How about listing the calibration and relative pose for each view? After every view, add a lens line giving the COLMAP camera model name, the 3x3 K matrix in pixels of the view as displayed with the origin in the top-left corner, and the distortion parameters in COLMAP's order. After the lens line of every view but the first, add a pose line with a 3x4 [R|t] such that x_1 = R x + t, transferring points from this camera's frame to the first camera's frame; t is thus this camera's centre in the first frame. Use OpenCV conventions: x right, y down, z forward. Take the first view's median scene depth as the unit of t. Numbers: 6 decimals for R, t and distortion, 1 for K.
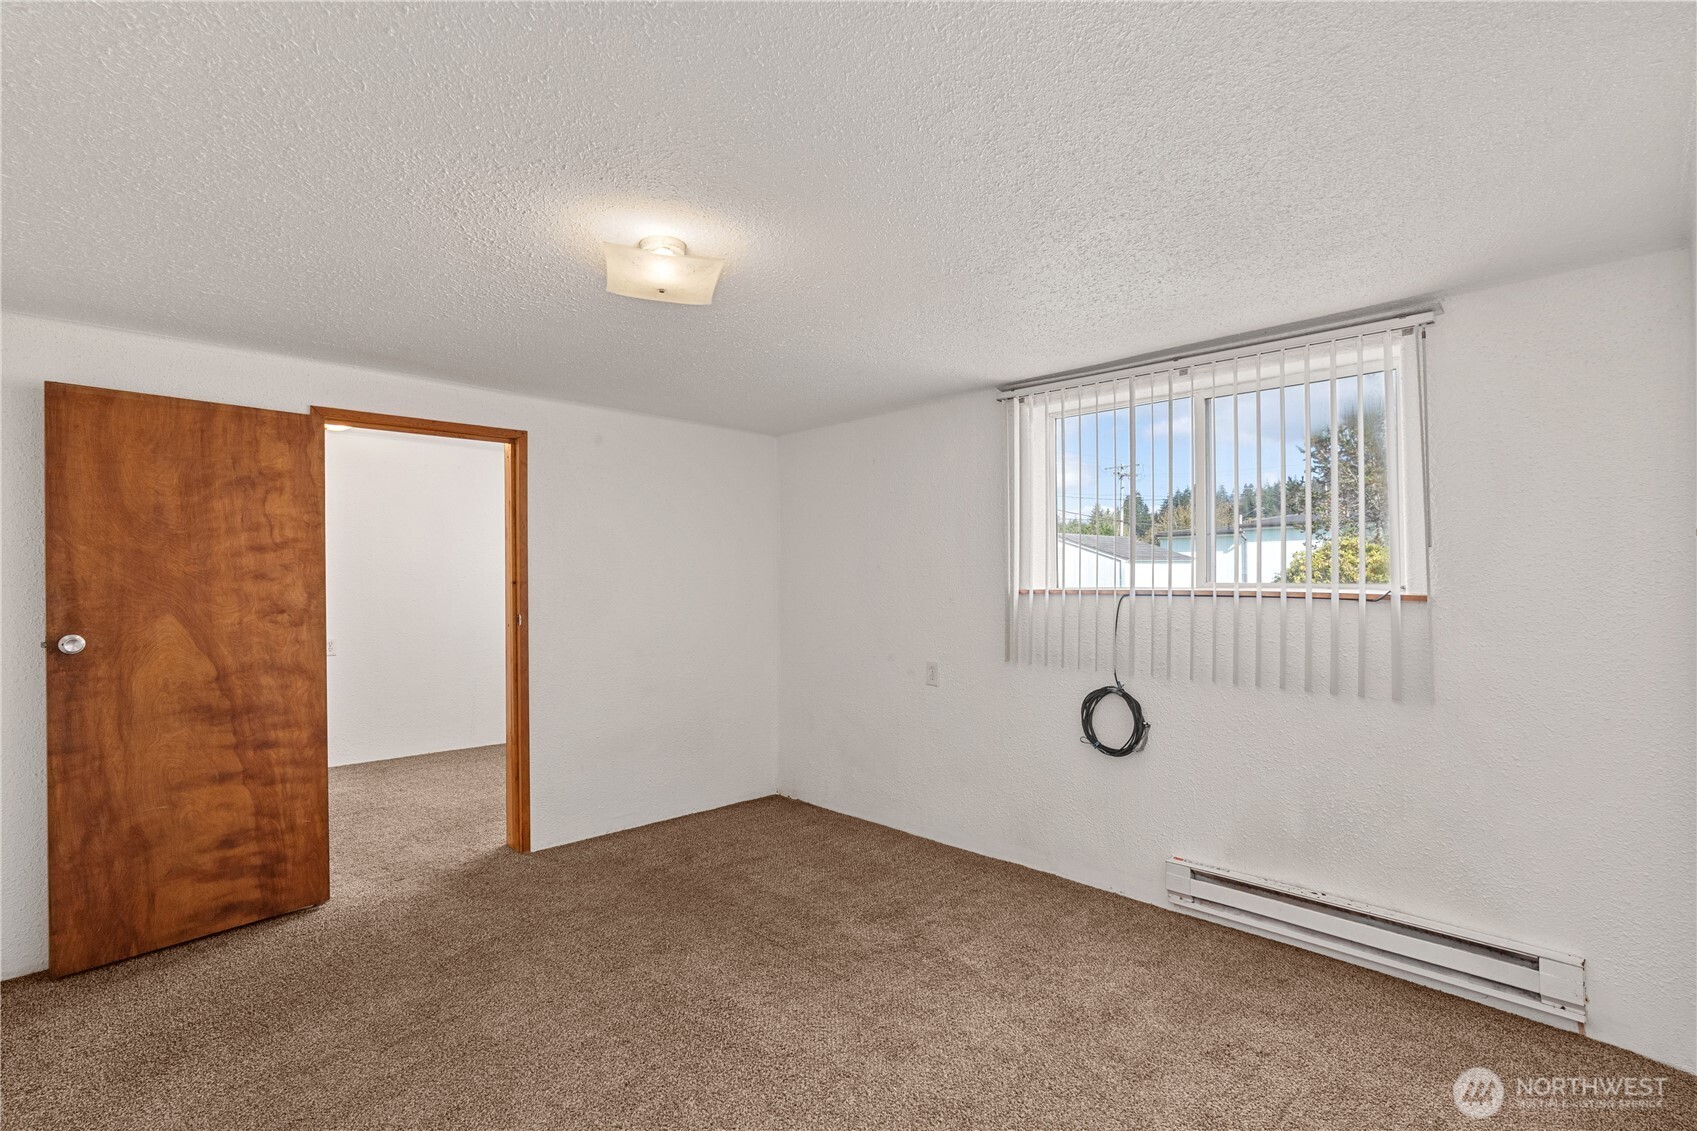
lens RADIAL K [[779.9, 0, 850.3], [0, 779.9, 569.4], [0, 0, 1]] dist [-0.002229, 0.000840]
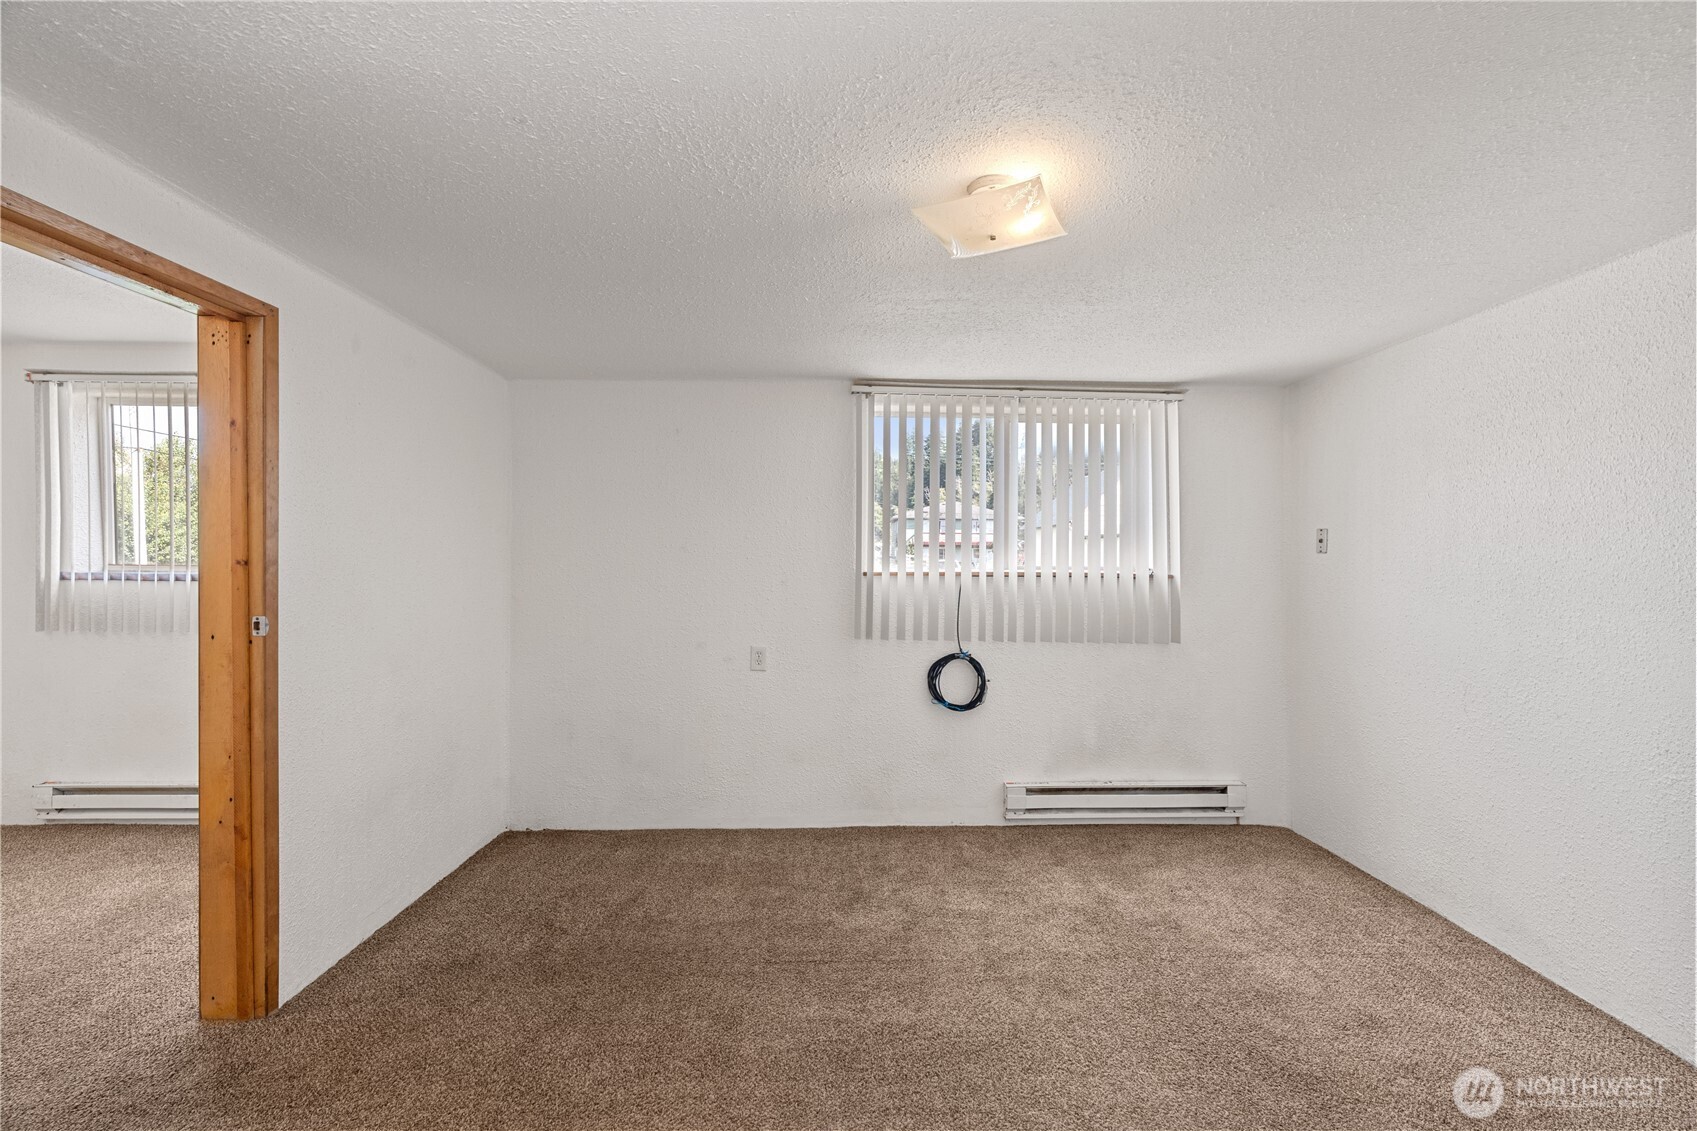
lens RADIAL K [[763.6, 0, 848.5], [0, 763.6, 565.5], [0, 0, 1]] dist [-0.003570, 0.003627]
pose [[0.685218, 0.003202, 0.728331, -0.682380], [-0.014745, 0.999846, 0.009477, 0.008750], [-0.728189, -0.017233, 0.685159, 0.353444]]
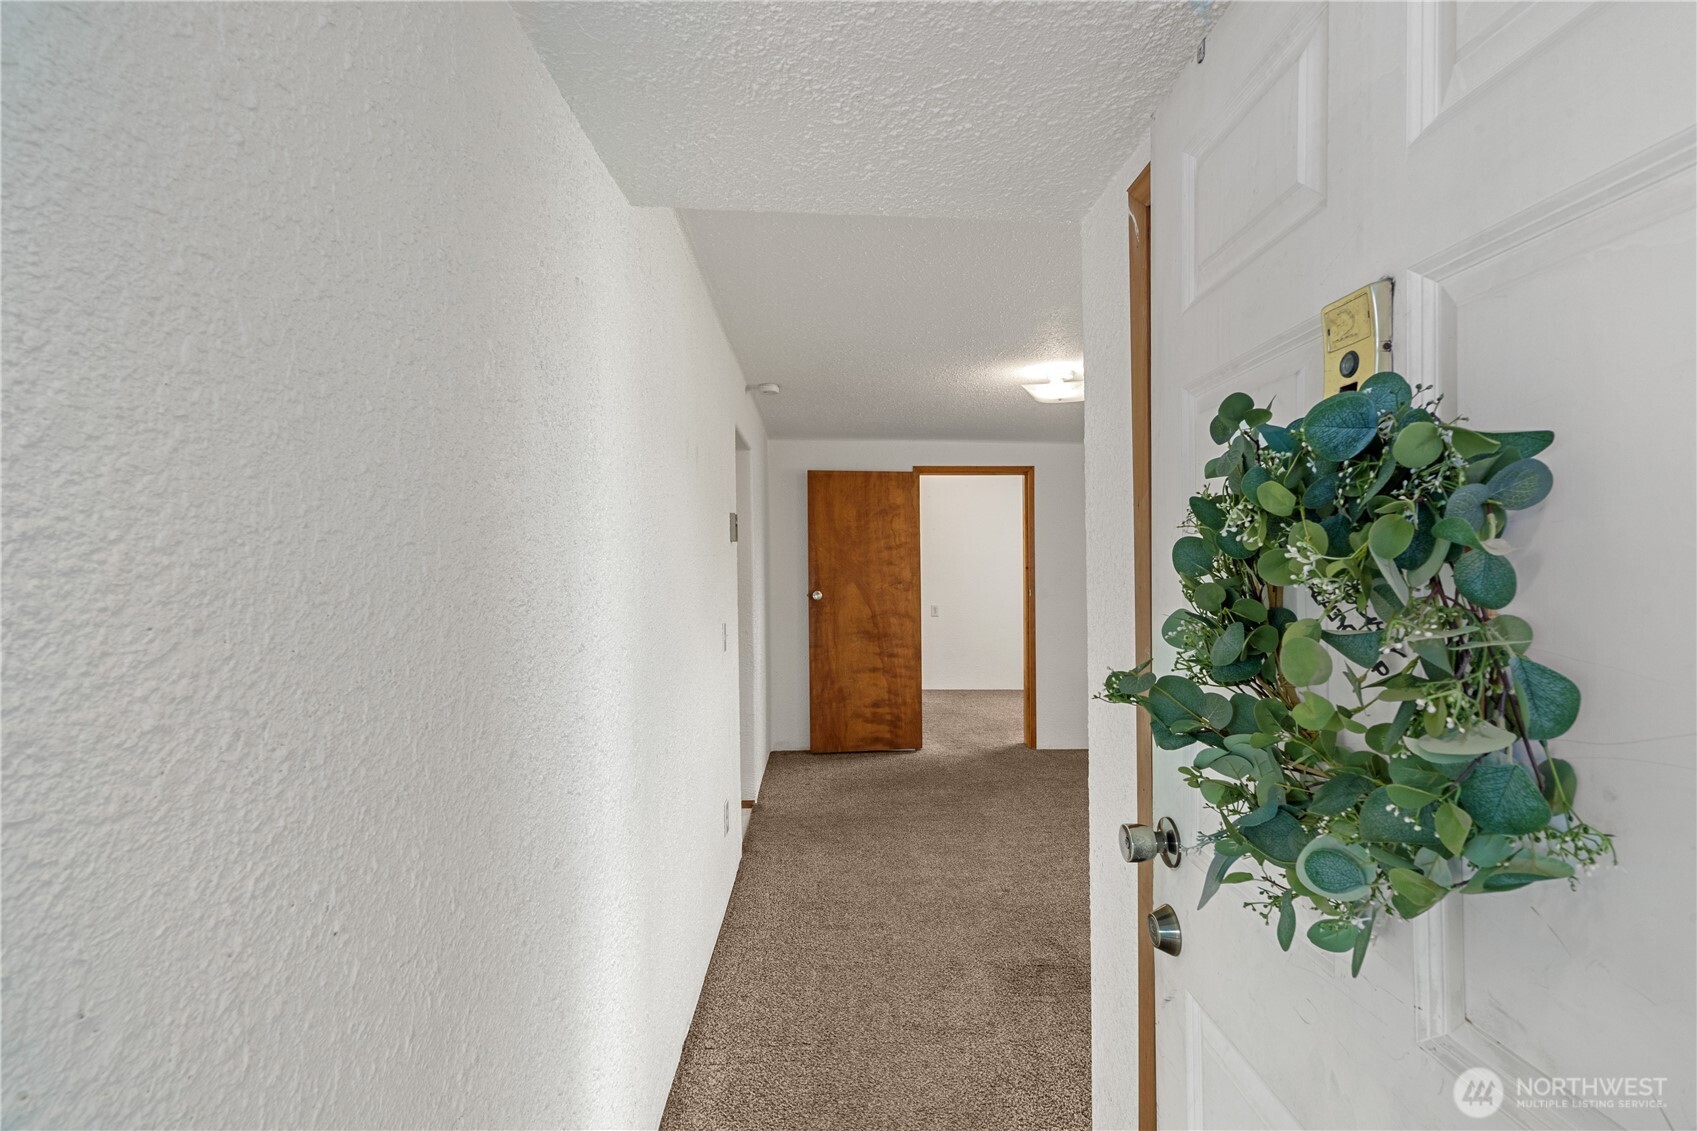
lens RADIAL K [[779.9, 0, 850.3], [0, 779.9, 569.4], [0, 0, 1]] dist [-0.002229, 0.000840]
pose [[0.744245, 0.005418, -0.667884, 0.401356], [0.003216, 0.999926, 0.011696, 0.001907], [0.667899, -0.010853, 0.744173, -0.431013]]
